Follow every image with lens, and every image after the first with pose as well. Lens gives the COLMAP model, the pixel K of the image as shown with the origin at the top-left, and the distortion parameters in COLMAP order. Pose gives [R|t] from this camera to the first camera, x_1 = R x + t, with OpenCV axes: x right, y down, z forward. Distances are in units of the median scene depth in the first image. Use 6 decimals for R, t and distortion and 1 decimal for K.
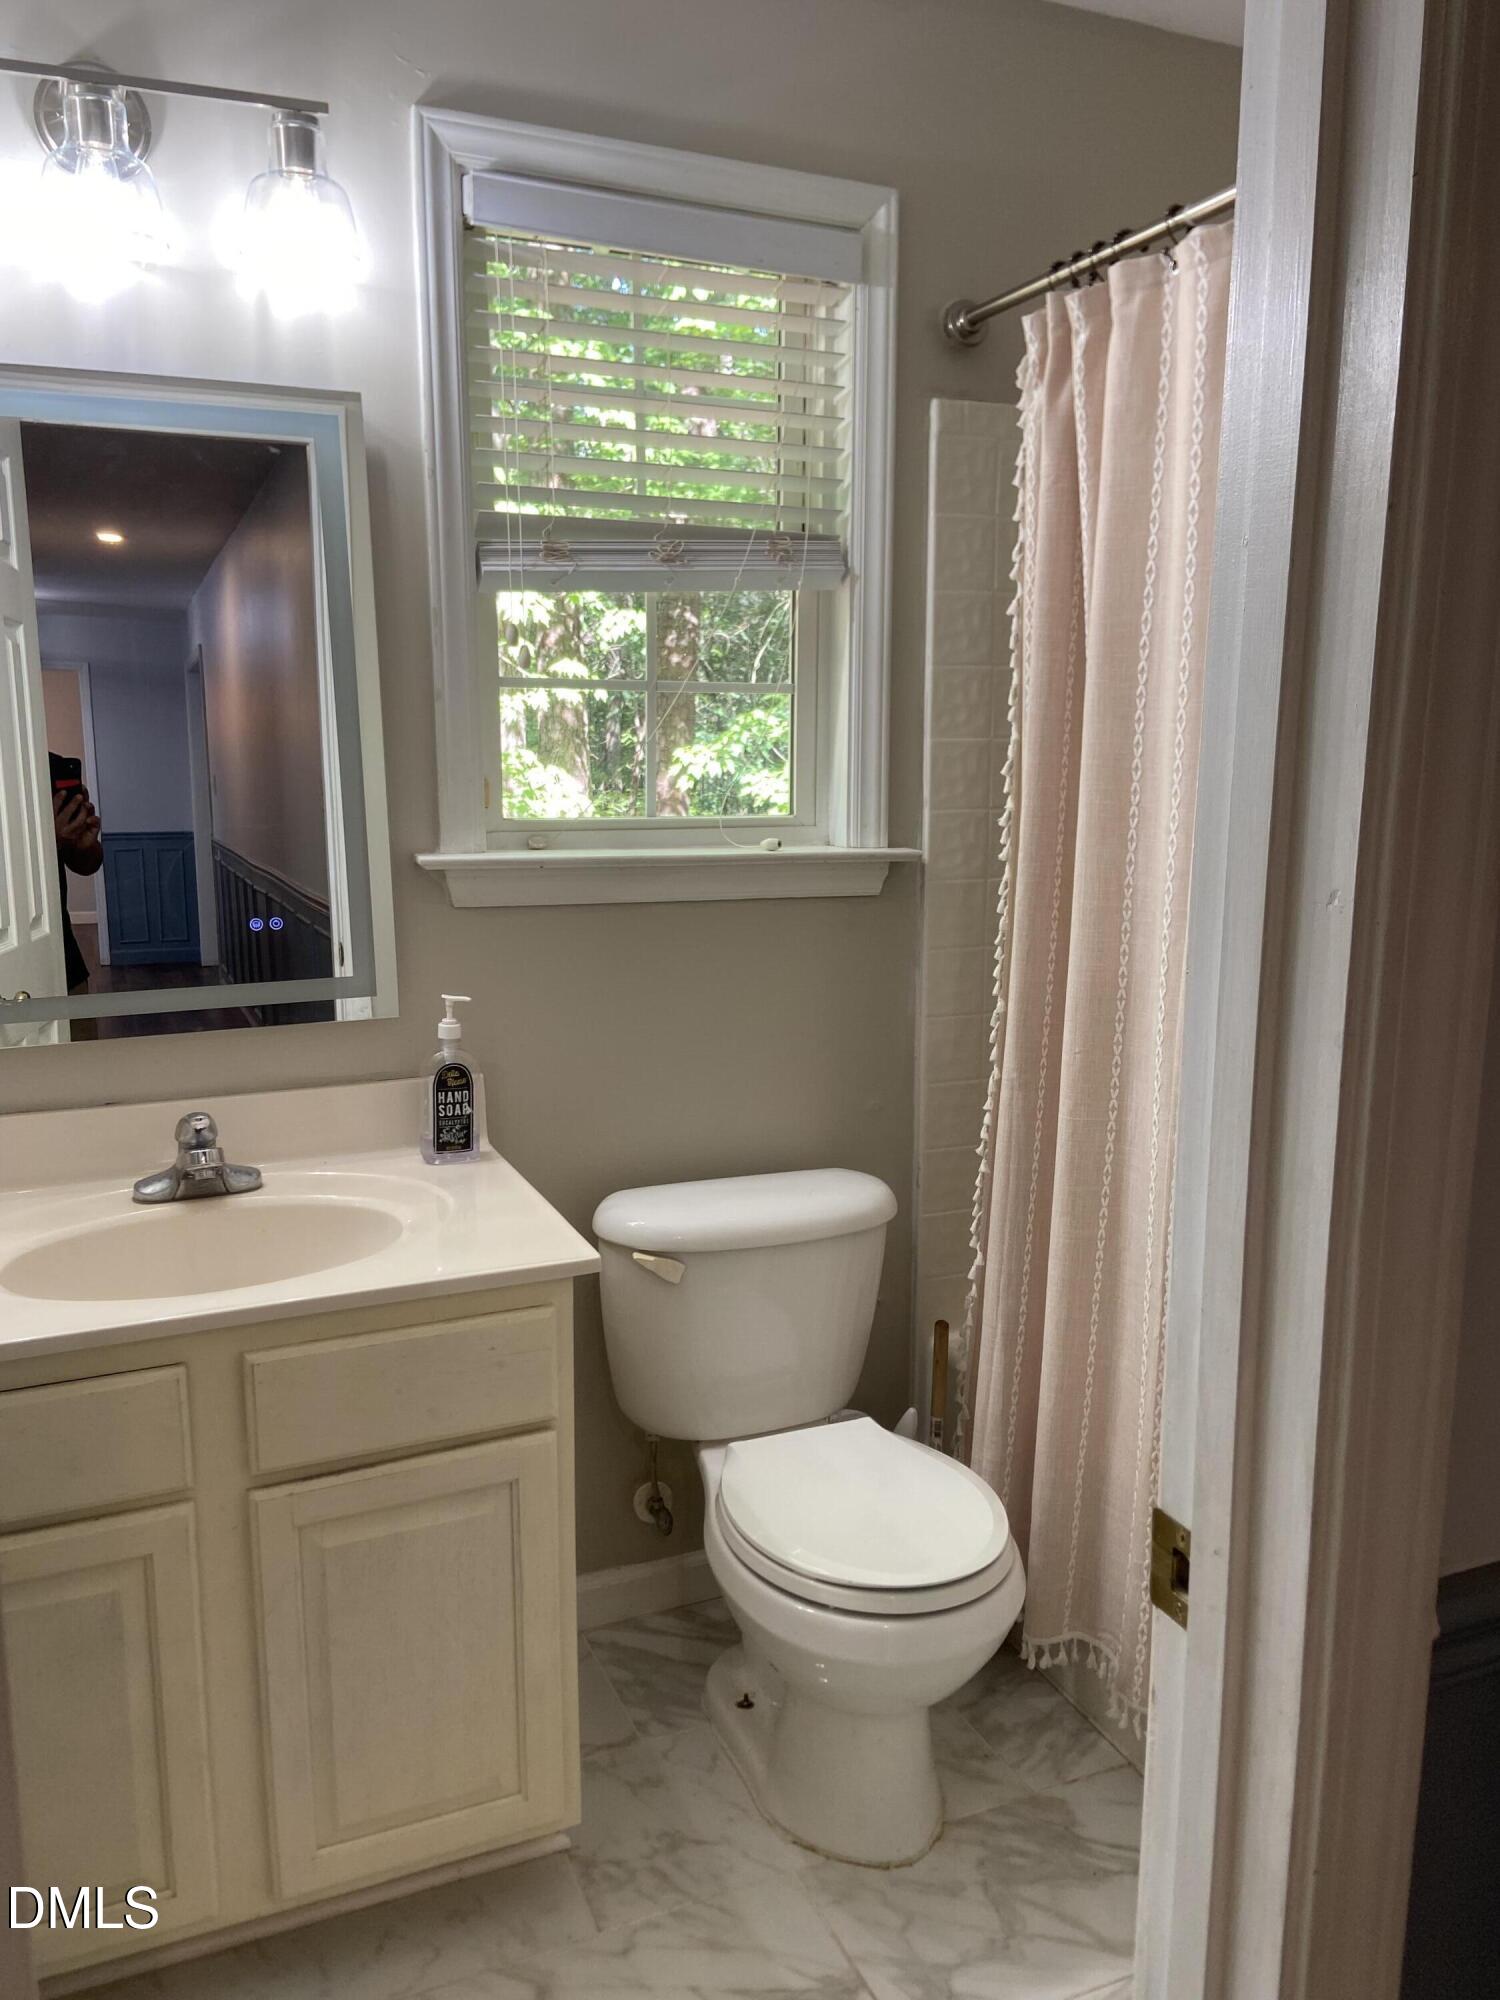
lens RADIAL K [[1525.8, 0, 752.9], [0, 1525.8, 1028.6], [0, 0, 1]] dist [0.084561, -0.124095]
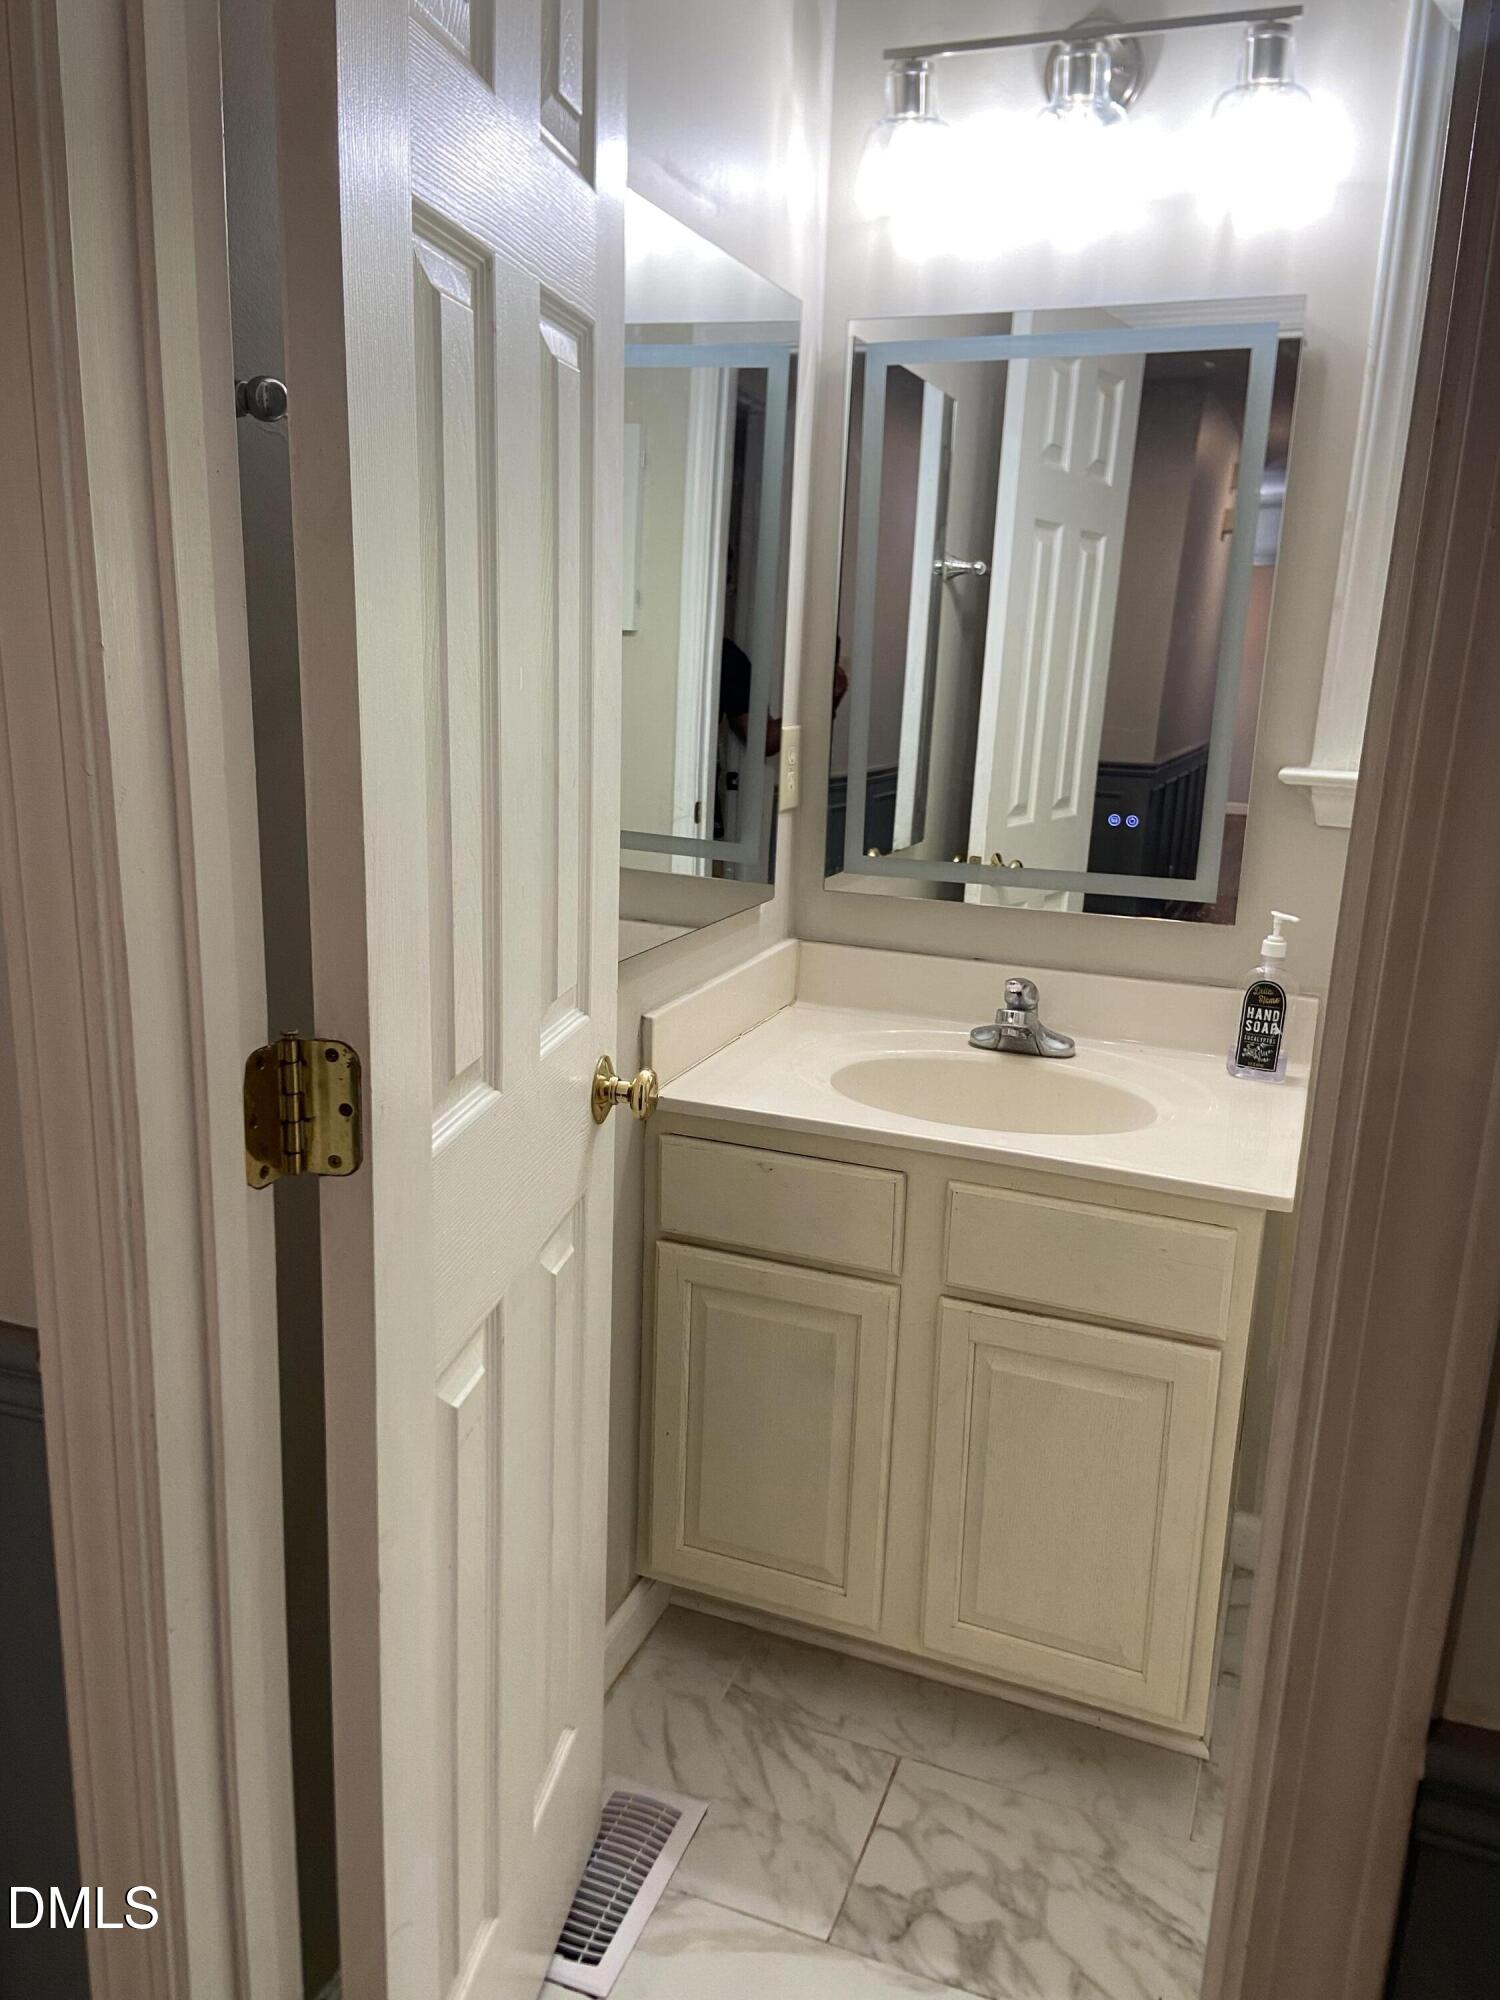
lens RADIAL K [[1525.8, 0, 752.9], [0, 1525.8, 1028.6], [0, 0, 1]] dist [0.084561, -0.124095]
pose [[0.677945, 0.208097, -0.705043, 0.305620], [-0.162968, 0.977776, 0.131892, -0.025893], [0.716821, 0.025483, 0.696792, 0.068831]]
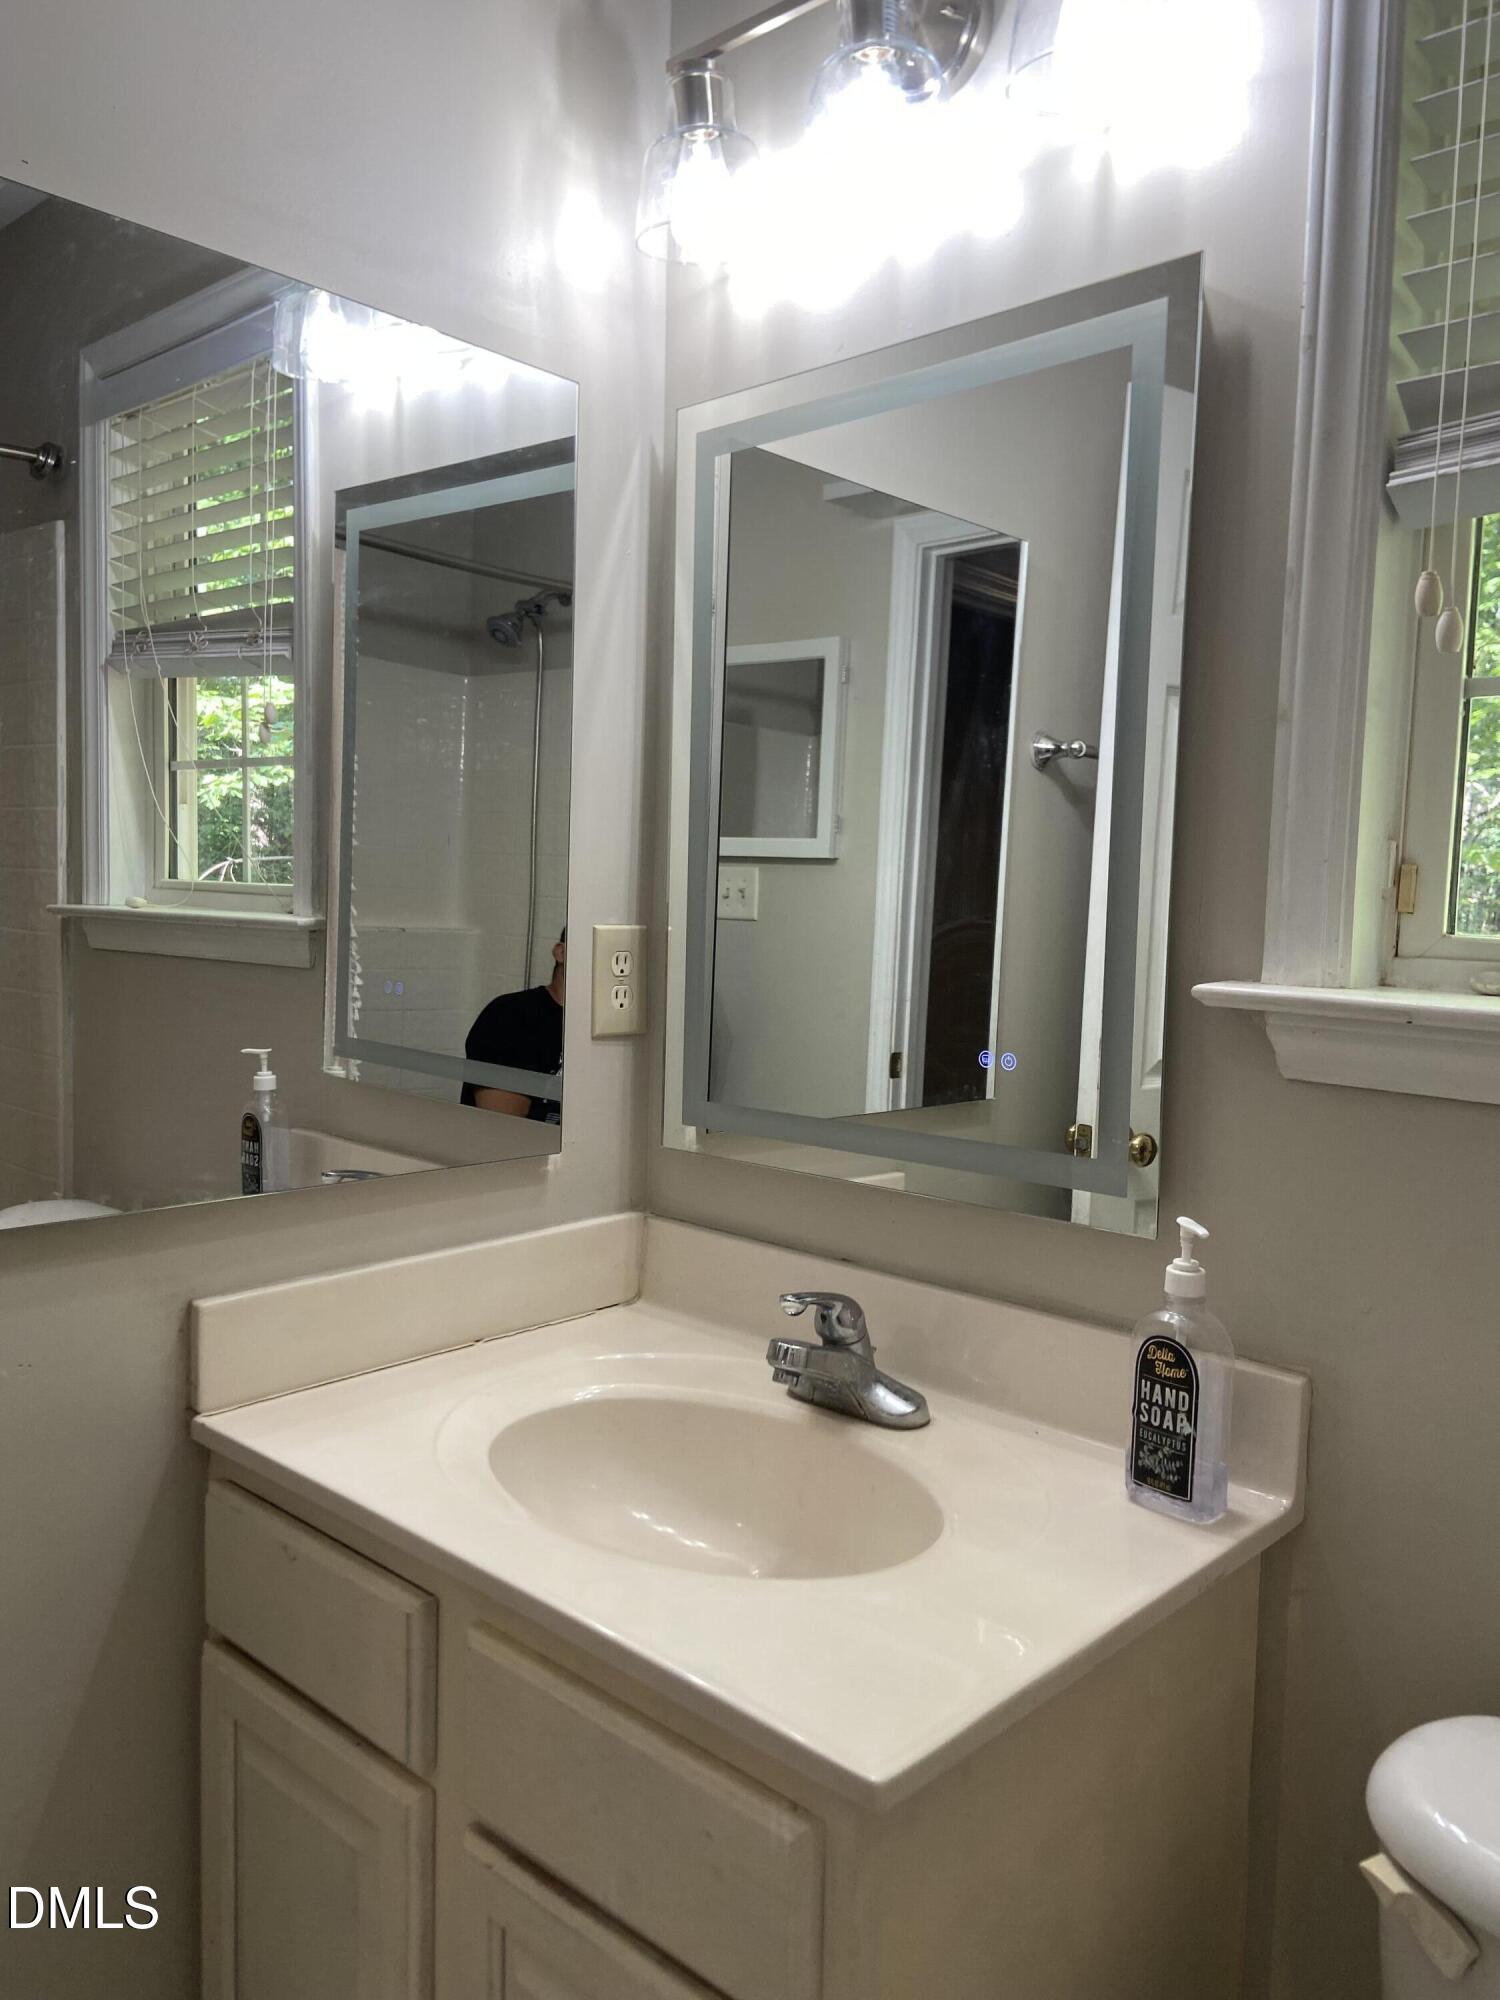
lens RADIAL K [[1530.4, 0, 750.0], [0, 1530.4, 1000.0], [0, 0, 1]] dist [0.077500, -0.124490]
pose [[0.373510, 0.077141, -0.924413, 0.289532], [-0.192622, 0.981265, 0.004056, -0.078728], [0.907407, 0.176548, 0.381372, 0.650660]]
